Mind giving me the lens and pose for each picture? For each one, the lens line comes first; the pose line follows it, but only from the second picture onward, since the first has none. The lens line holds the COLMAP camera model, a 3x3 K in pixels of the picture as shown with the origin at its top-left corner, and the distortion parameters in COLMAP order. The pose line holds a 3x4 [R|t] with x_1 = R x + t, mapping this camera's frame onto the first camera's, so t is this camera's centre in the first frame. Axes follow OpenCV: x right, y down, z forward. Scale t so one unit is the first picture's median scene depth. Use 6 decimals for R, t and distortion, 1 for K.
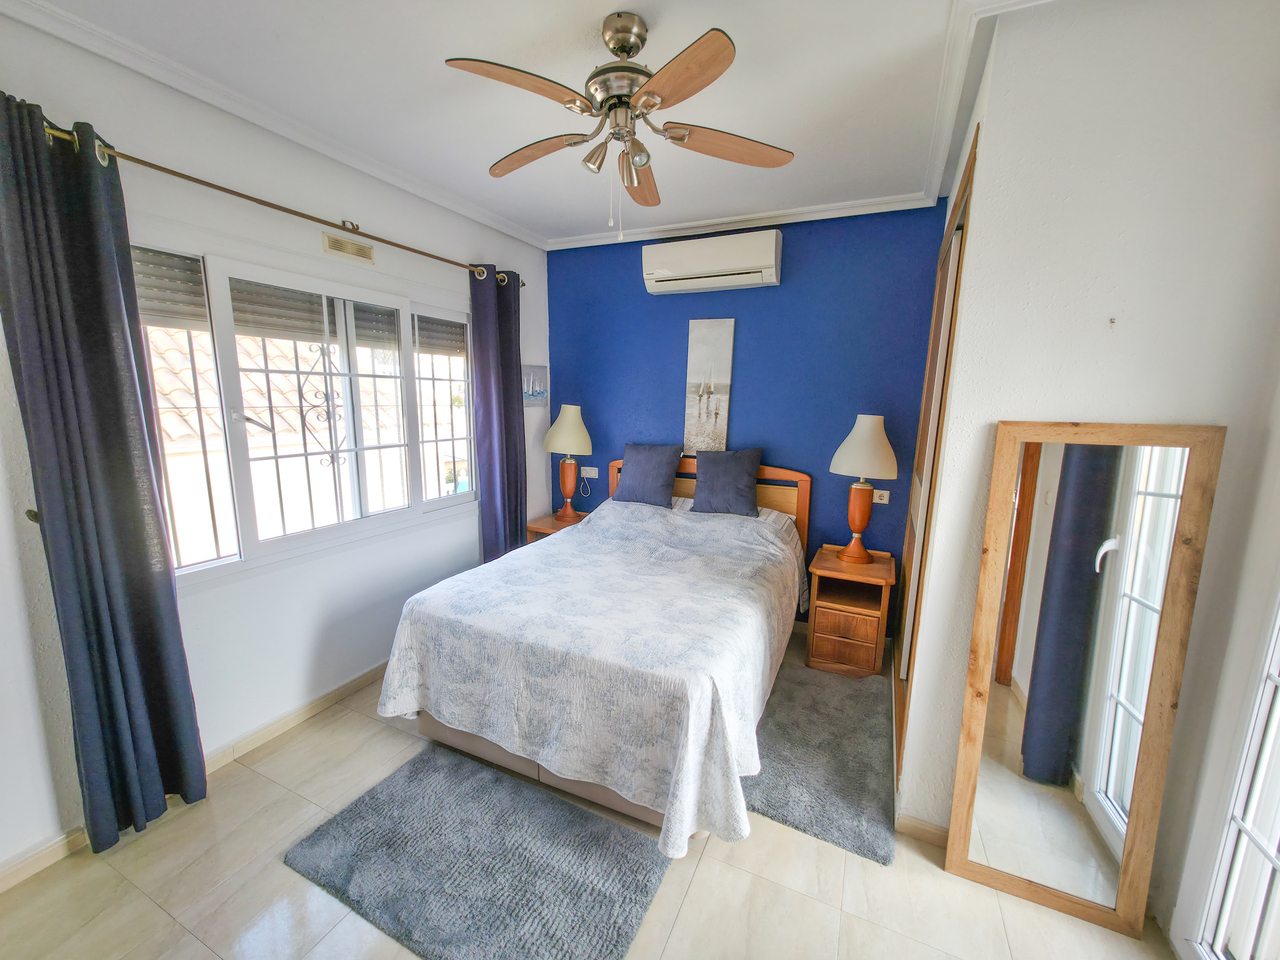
lens RADIAL K [[510.2, 0, 642.6], [0, 510.2, 487.1], [0, 0, 1]] dist [0.001626, -0.000507]
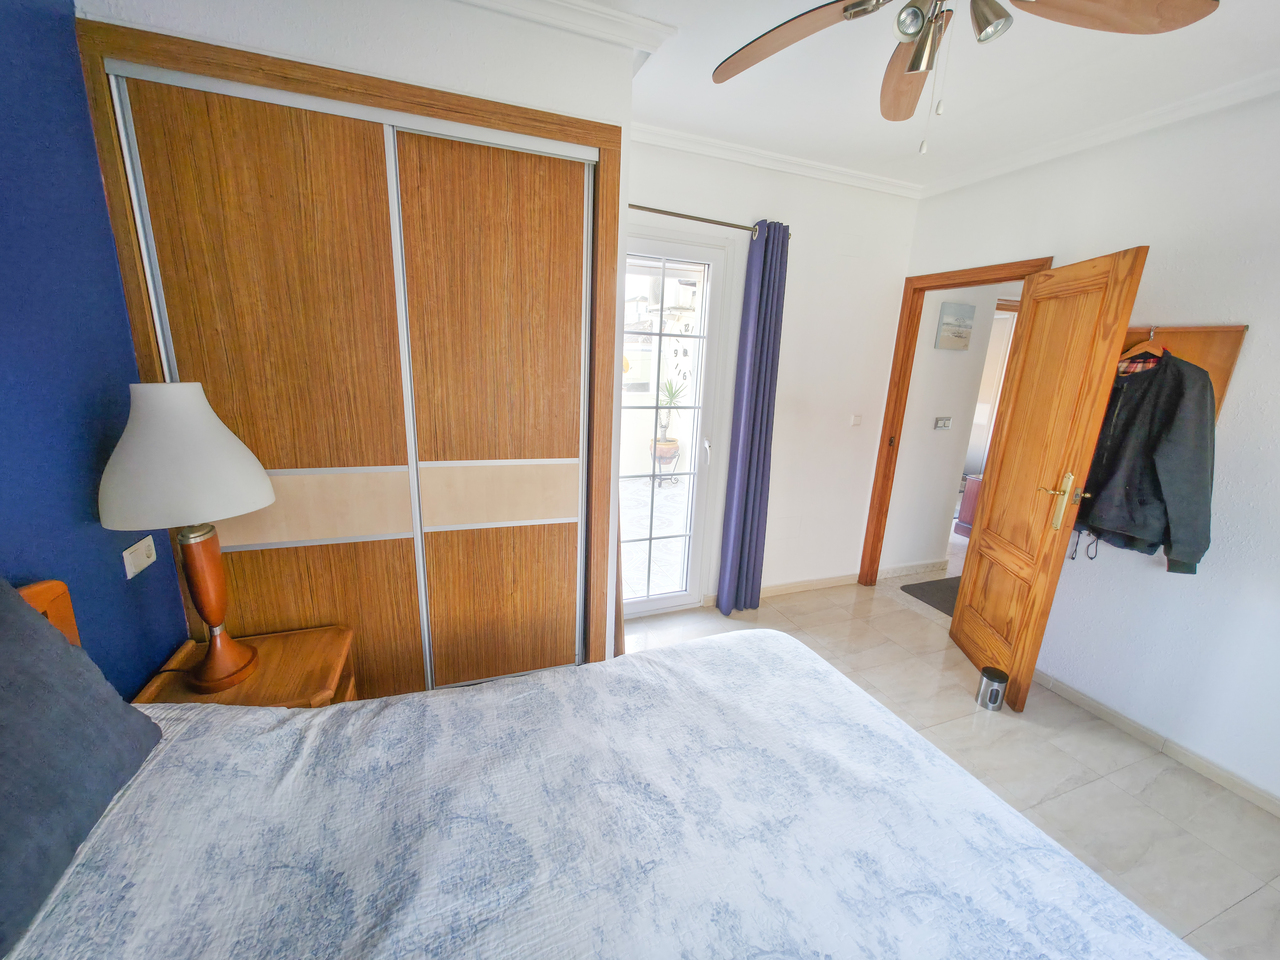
lens RADIAL K [[510.2, 0, 642.6], [0, 510.2, 487.1], [0, 0, 1]] dist [0.001626, -0.000507]
pose [[-0.721316, -0.218964, 0.657083, -0.178821], [0.070455, 0.920593, 0.384116, -0.198621], [-0.689014, 0.323364, -0.648611, 1.023255]]
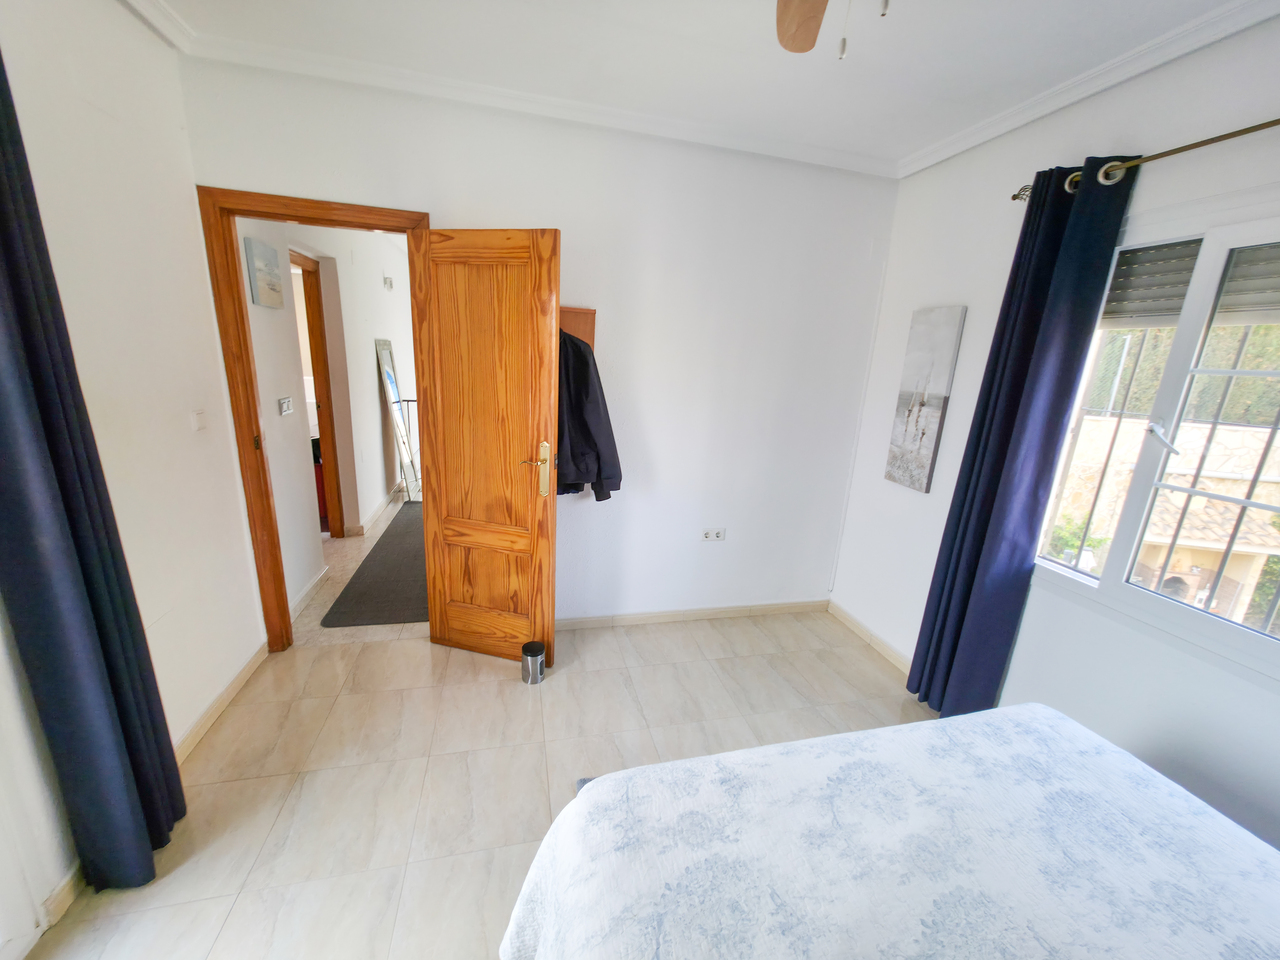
lens RADIAL K [[510.2, 0, 642.6], [0, 510.2, 487.1], [0, 0, 1]] dist [0.001626, -0.000507]
pose [[-0.776912, 0.097724, -0.621978, 0.249016], [-0.181142, 0.911418, 0.369465, -0.142561], [0.602988, 0.399709, -0.690390, 0.766129]]
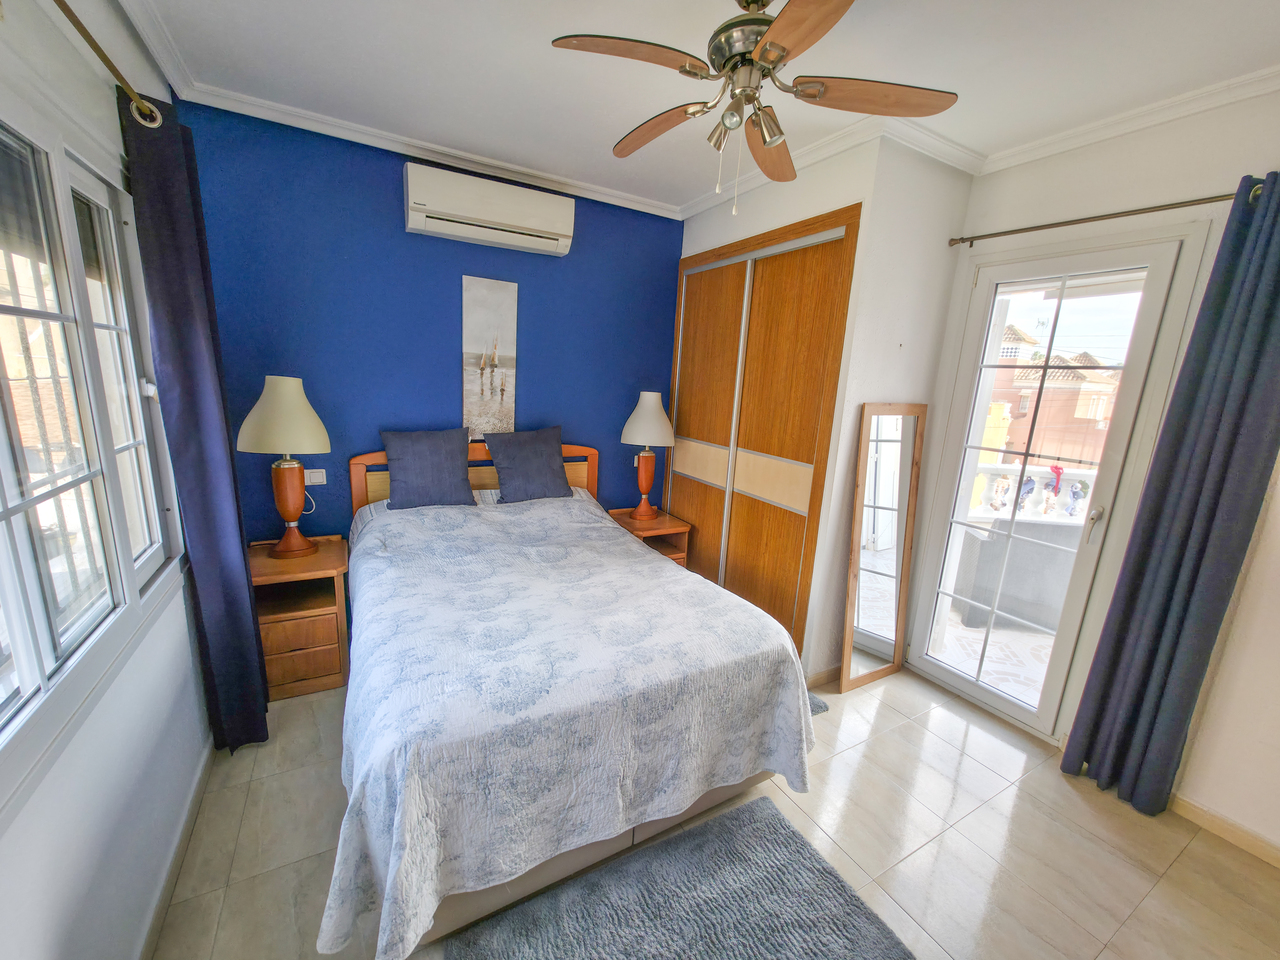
lens RADIAL K [[510.2, 0, 642.6], [0, 510.2, 487.1], [0, 0, 1]] dist [0.001626, -0.000507]
pose [[0.576746, -0.161447, 0.800811, -0.525662], [0.103348, 0.986821, 0.124516, -0.073386], [-0.810360, 0.010948, 0.585830, 0.334236]]
